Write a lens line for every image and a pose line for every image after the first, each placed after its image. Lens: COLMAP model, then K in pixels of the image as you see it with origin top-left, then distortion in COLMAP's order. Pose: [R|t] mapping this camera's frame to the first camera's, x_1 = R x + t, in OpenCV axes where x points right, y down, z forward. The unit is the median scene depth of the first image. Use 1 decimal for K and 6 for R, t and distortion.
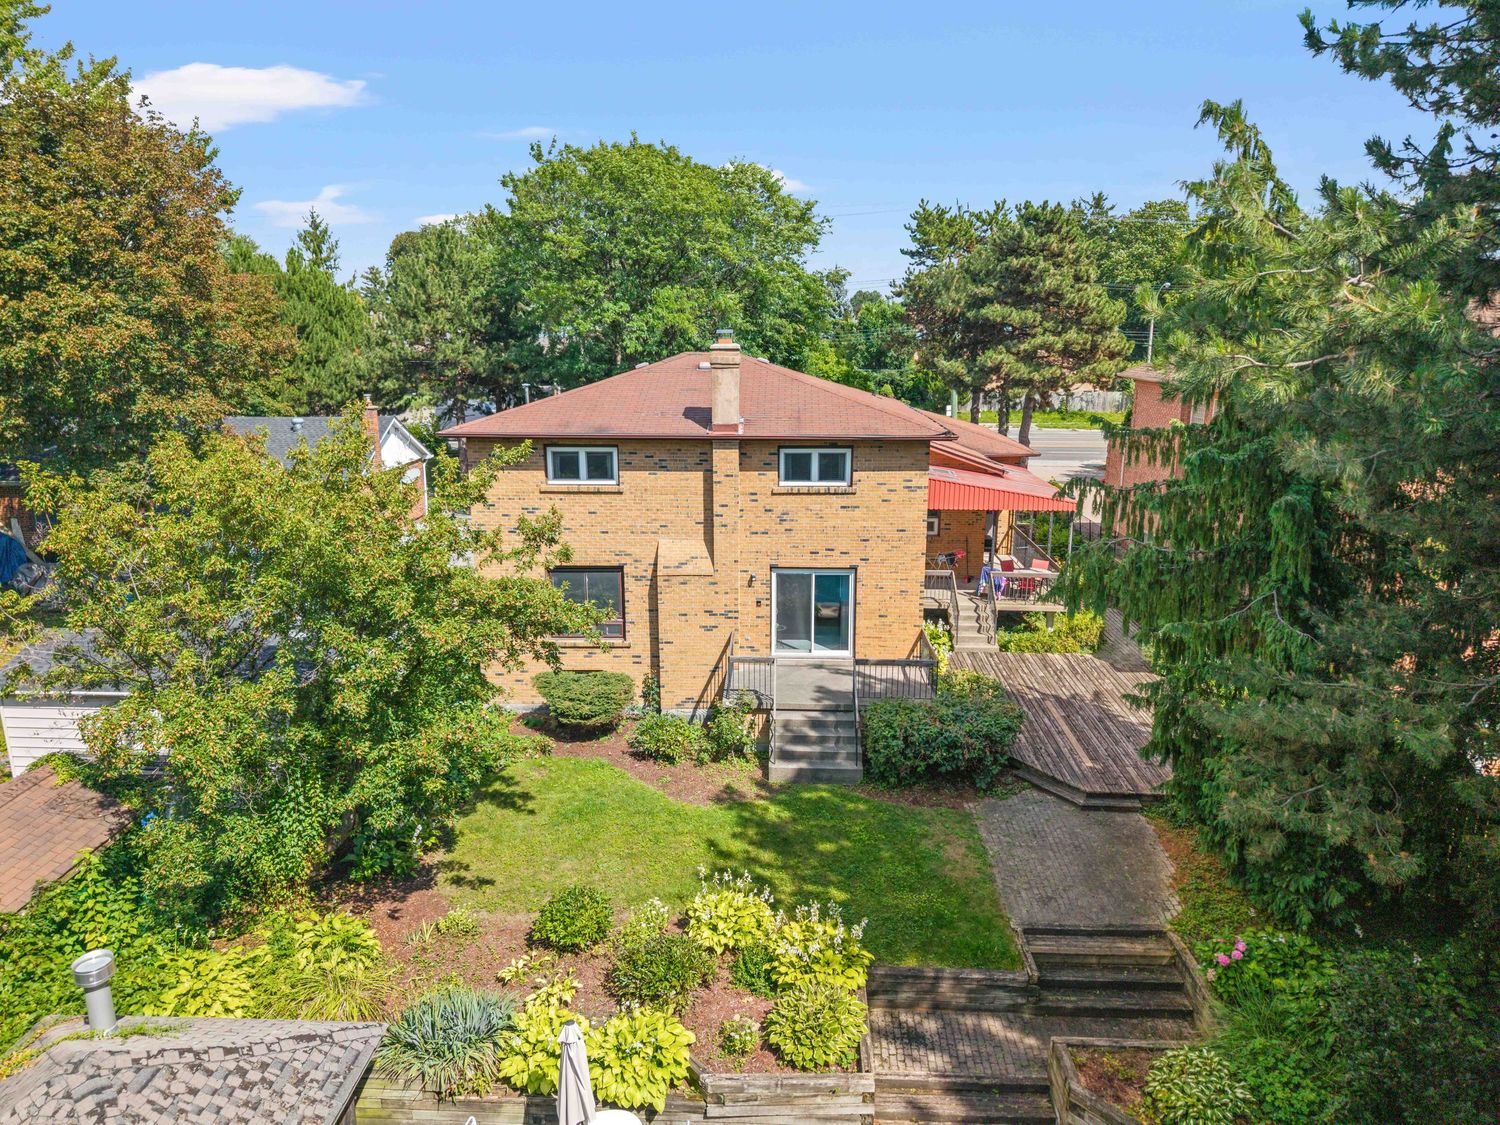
lens RADIAL K [[997.3, 0, 744.1], [0, 997.3, 565.4], [0, 0, 1]] dist [0.042236, -0.020533]
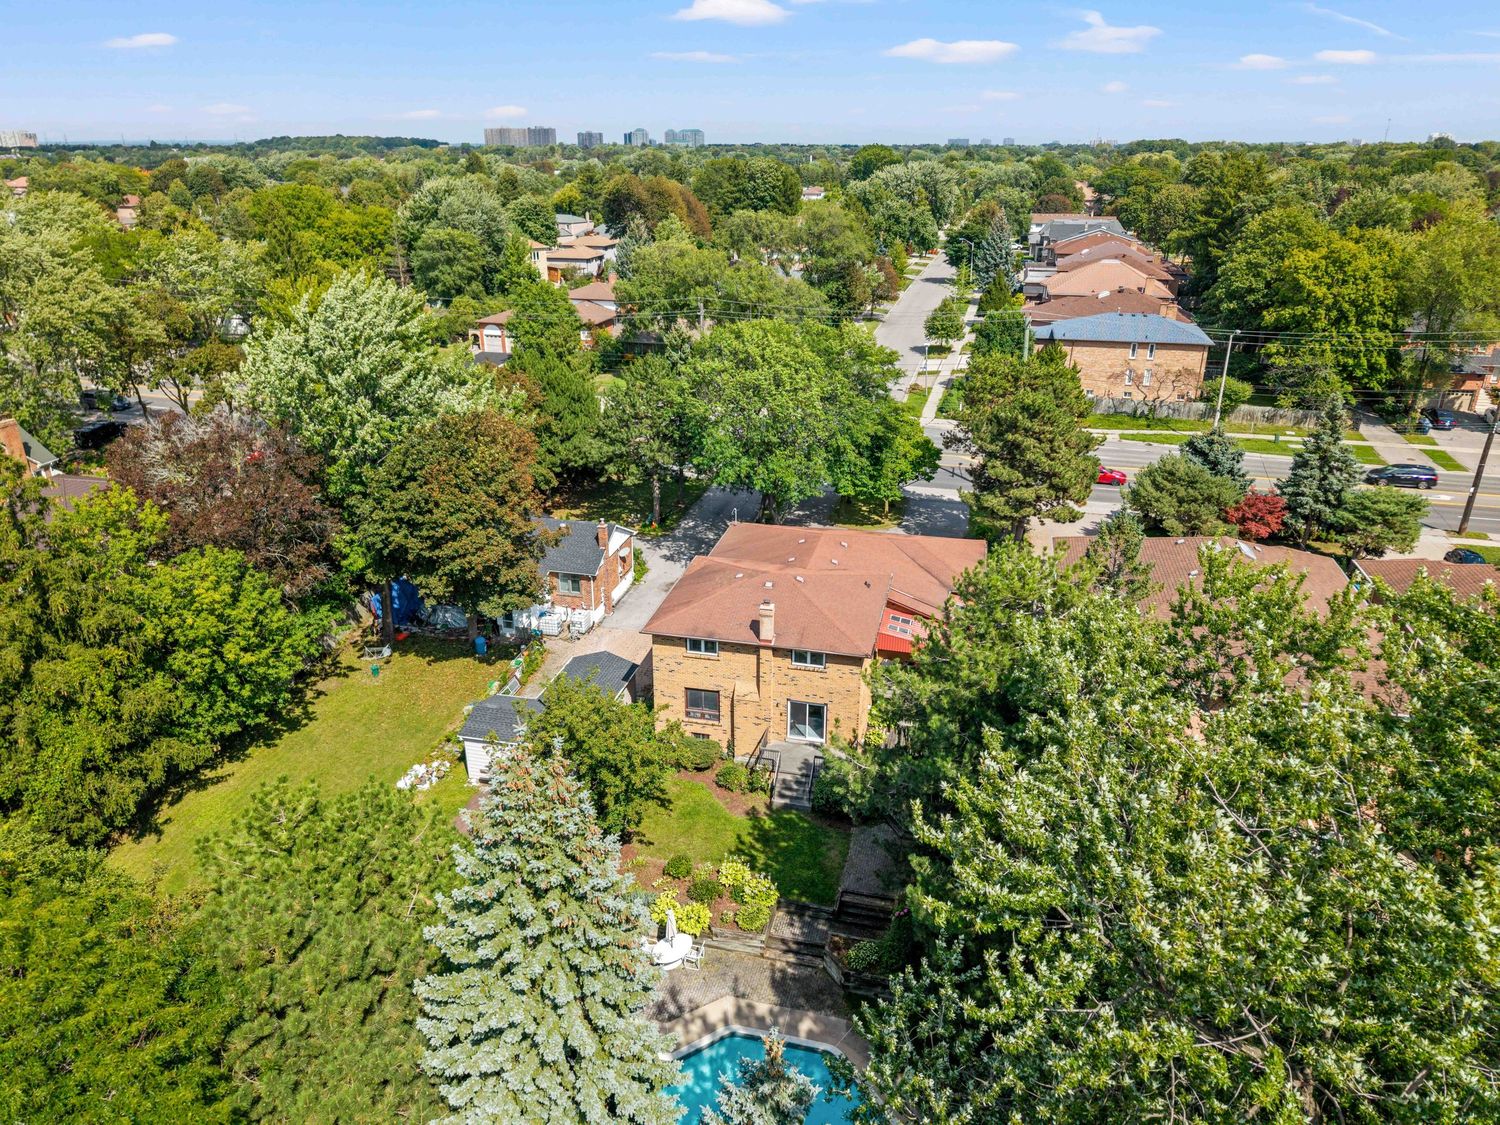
lens RADIAL K [[1079.0, 0, 744.6], [0, 1079.0, 534.5], [0, 0, 1]] dist [0.048405, -0.003641]
pose [[0.978885, 0.074830, -0.190221, 0.356293], [-0.041772, 0.984177, 0.172195, -0.751560], [0.200096, -0.160613, 0.966522, -1.200225]]
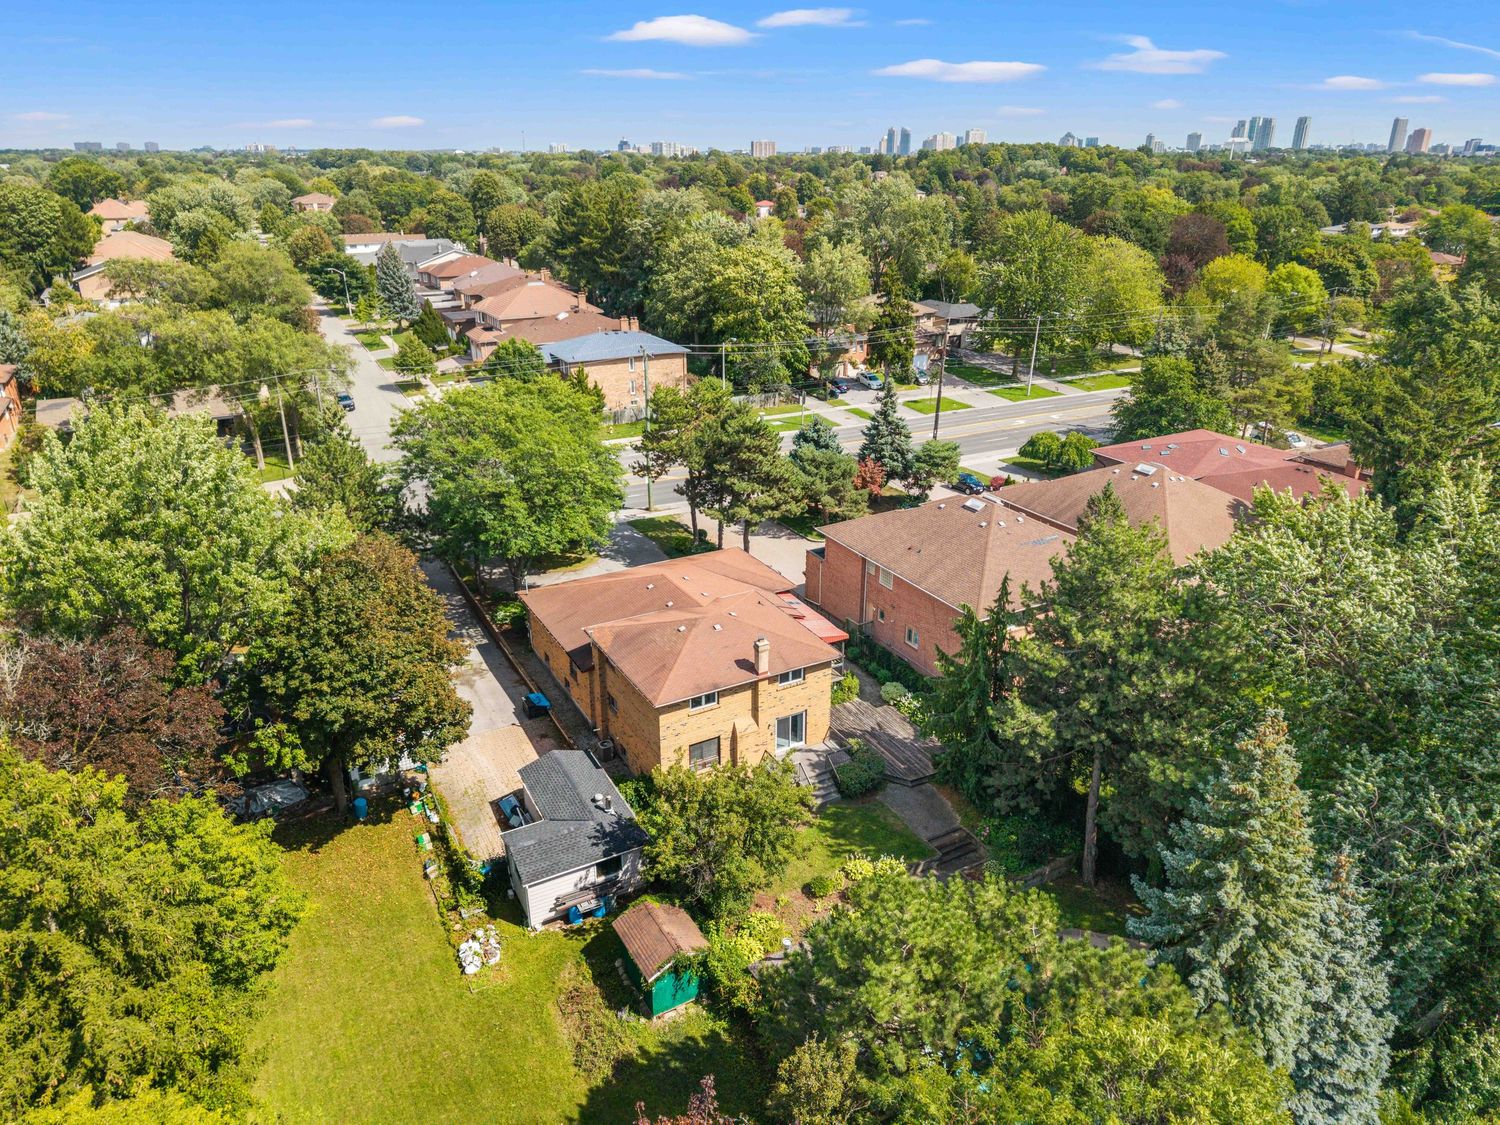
lens RADIAL K [[997.3, 0, 744.1], [0, 997.3, 565.4], [0, 0, 1]] dist [0.042236, -0.020533]
pose [[0.882476, -0.191630, 0.429551, -0.916805], [0.110563, 0.972167, 0.206559, -0.794926], [-0.457178, -0.134791, 0.879102, -0.809802]]
